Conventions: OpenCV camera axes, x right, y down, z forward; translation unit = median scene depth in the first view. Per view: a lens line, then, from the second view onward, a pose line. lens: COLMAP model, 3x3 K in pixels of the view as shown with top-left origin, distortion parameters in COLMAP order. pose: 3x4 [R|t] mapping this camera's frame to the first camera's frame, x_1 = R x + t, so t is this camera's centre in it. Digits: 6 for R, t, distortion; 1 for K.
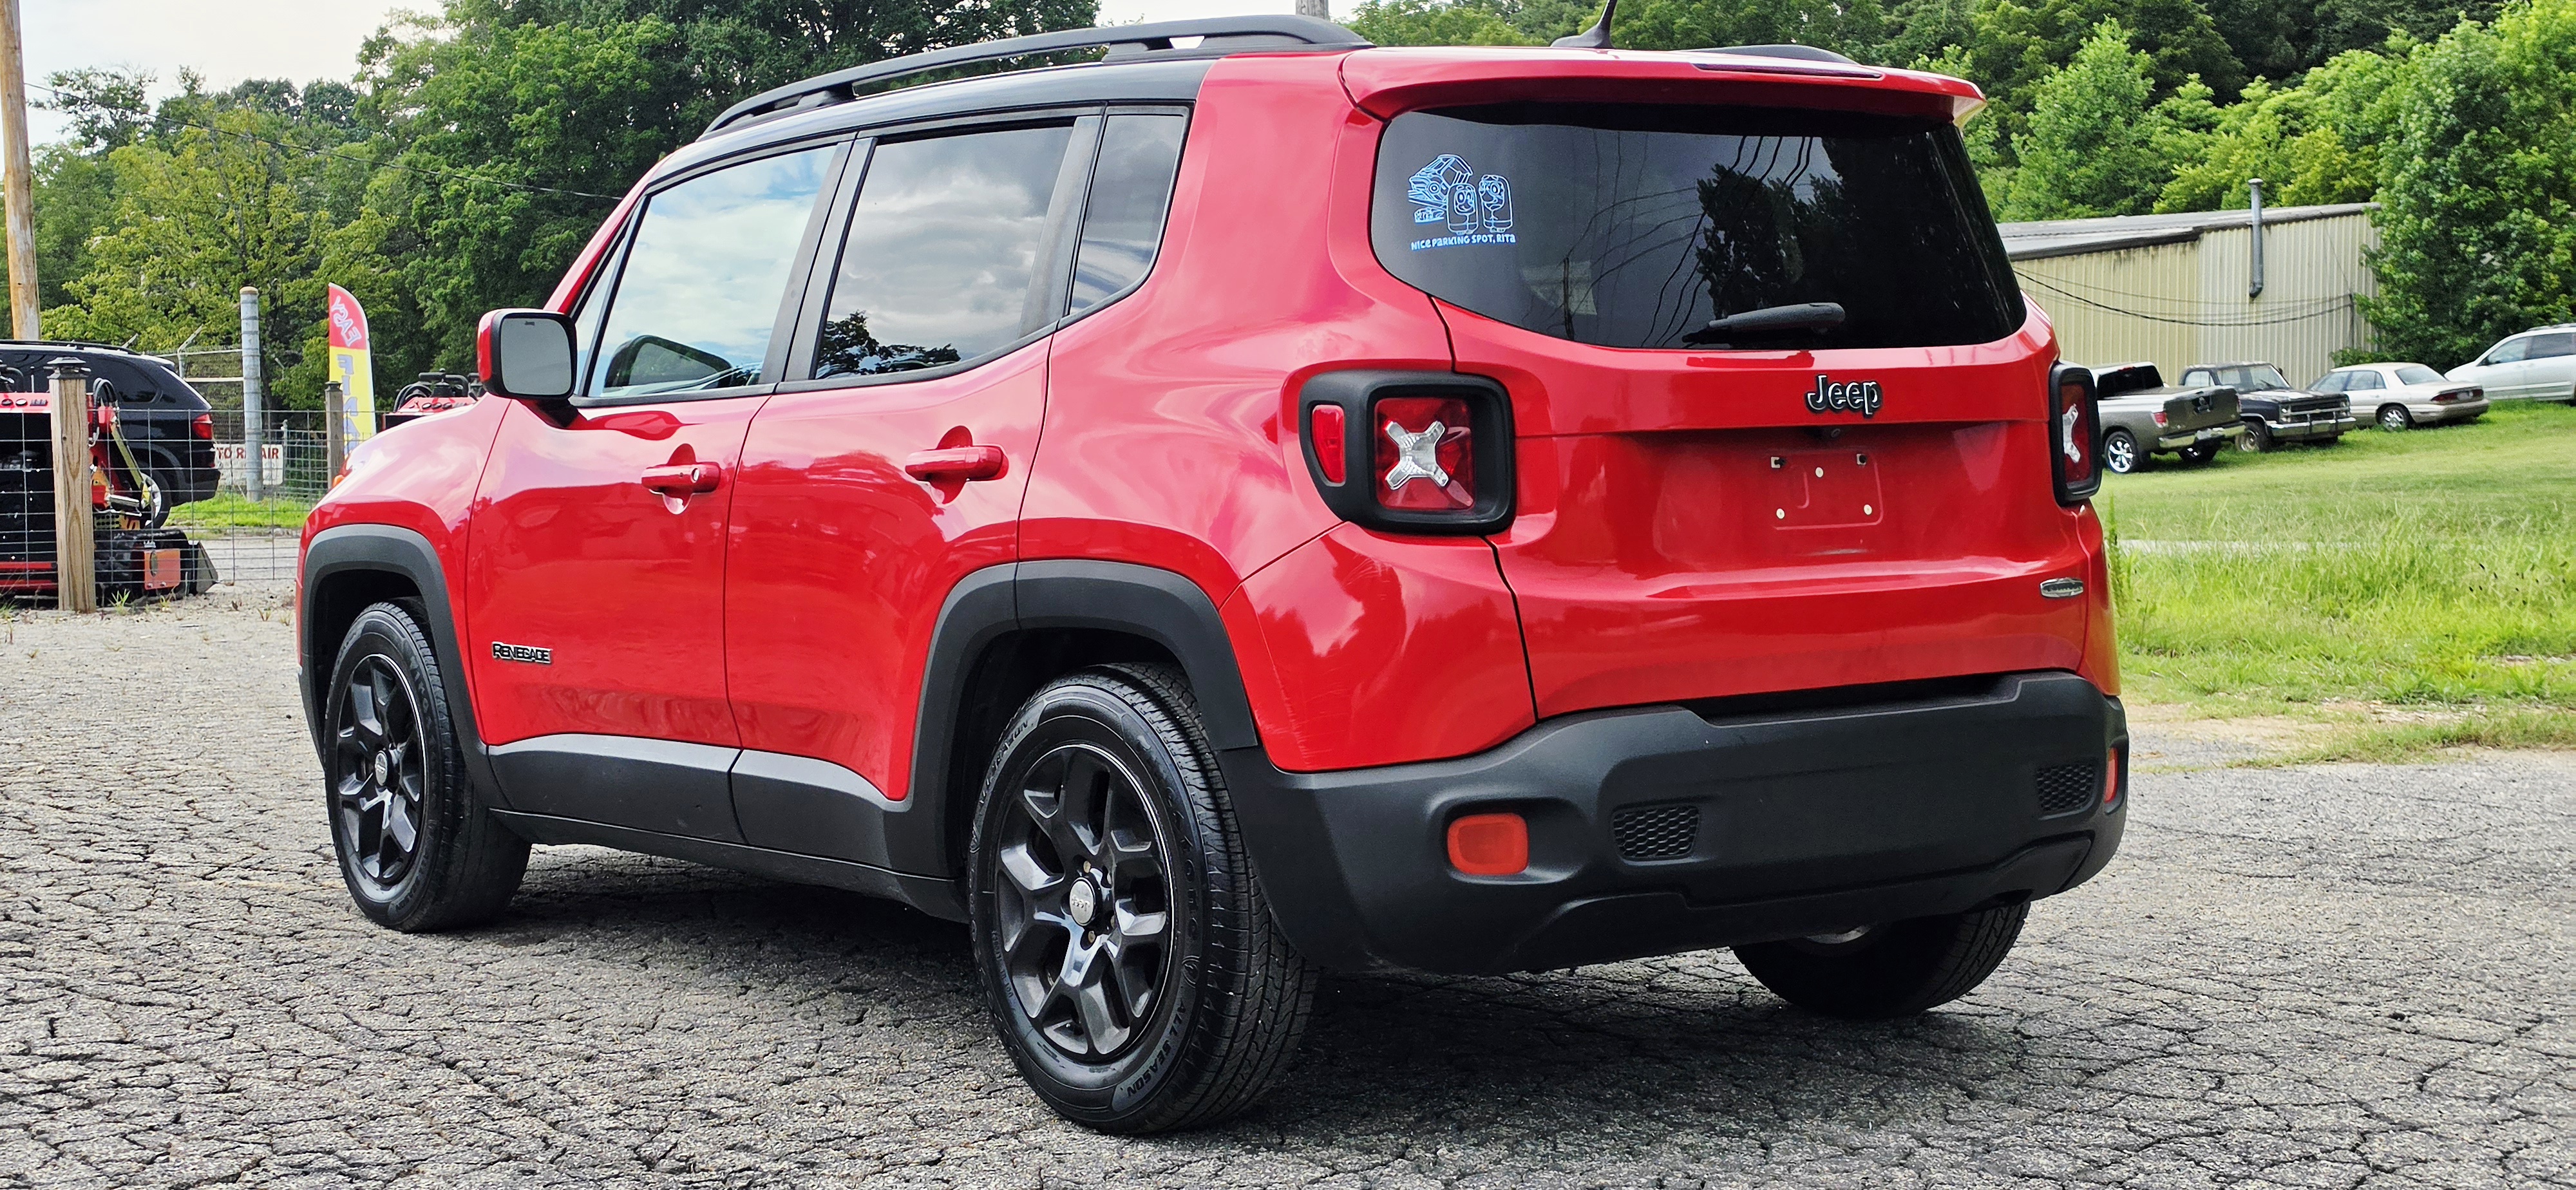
lens RADIAL K [[3568.5, 0, 1275.1], [0, 3568.5, 601.1], [0, 0, 1]] dist [0.142569, 0.000000]
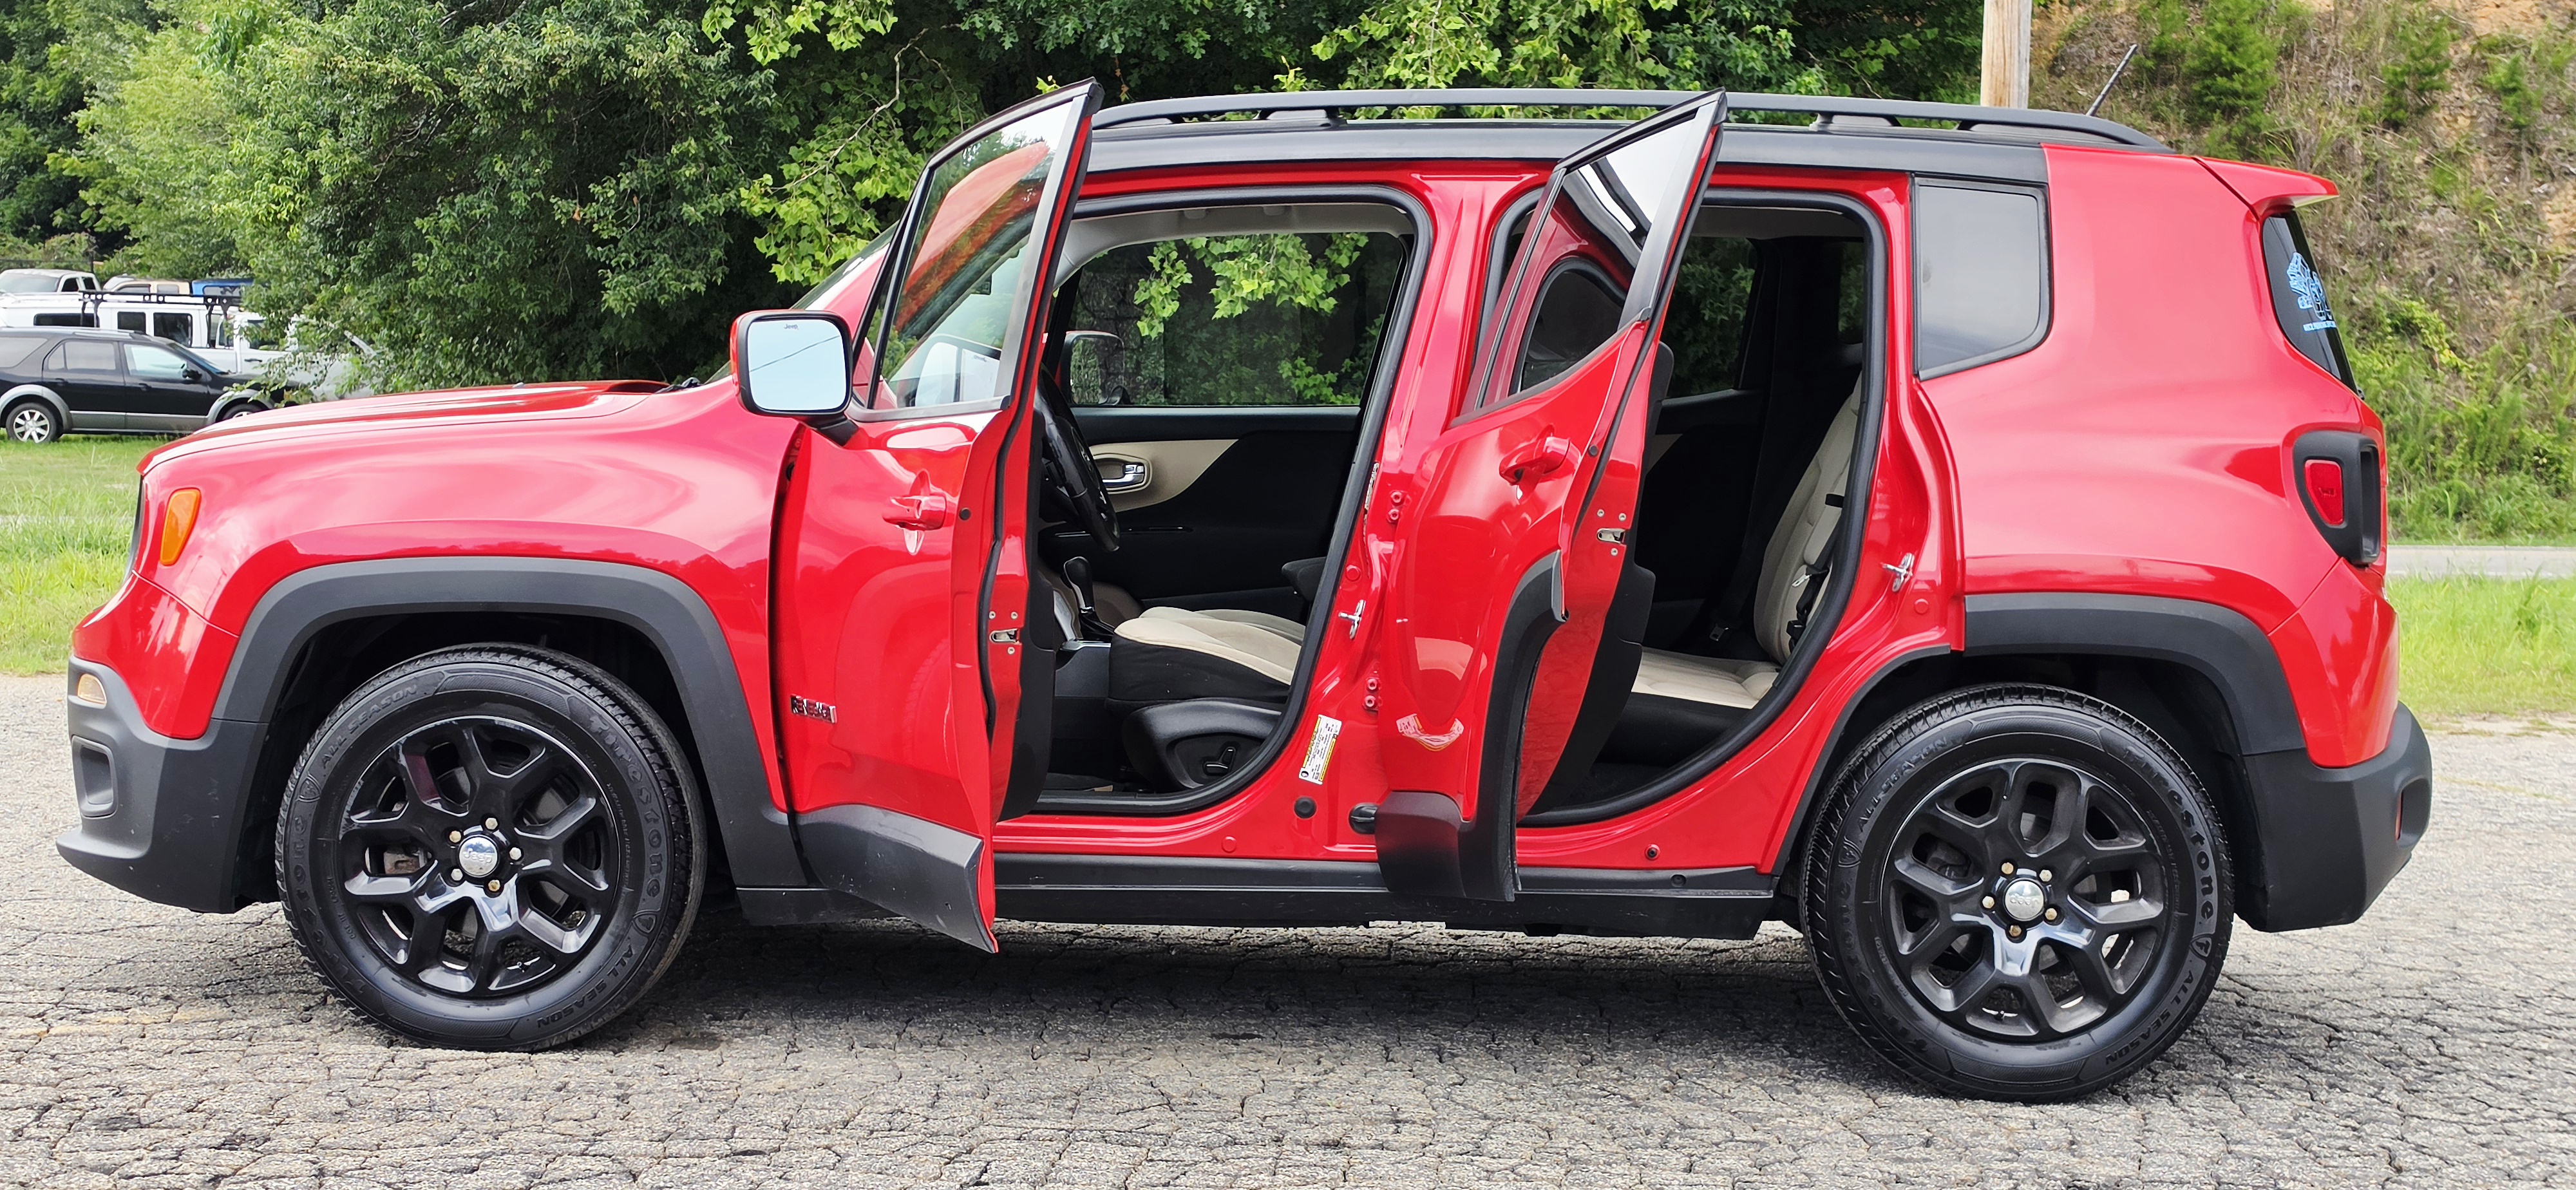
lens RADIAL K [[3568.5, 0, 1334.0], [0, 3568.5, 649.9], [0, 0, 1]] dist [0.142569, 0.000000]
pose [[0.617632, -0.035663, 0.785658, -1.048474], [0.014153, 0.999314, 0.034235, -0.034721], [-0.786340, -0.010026, 0.617713, 0.470046]]
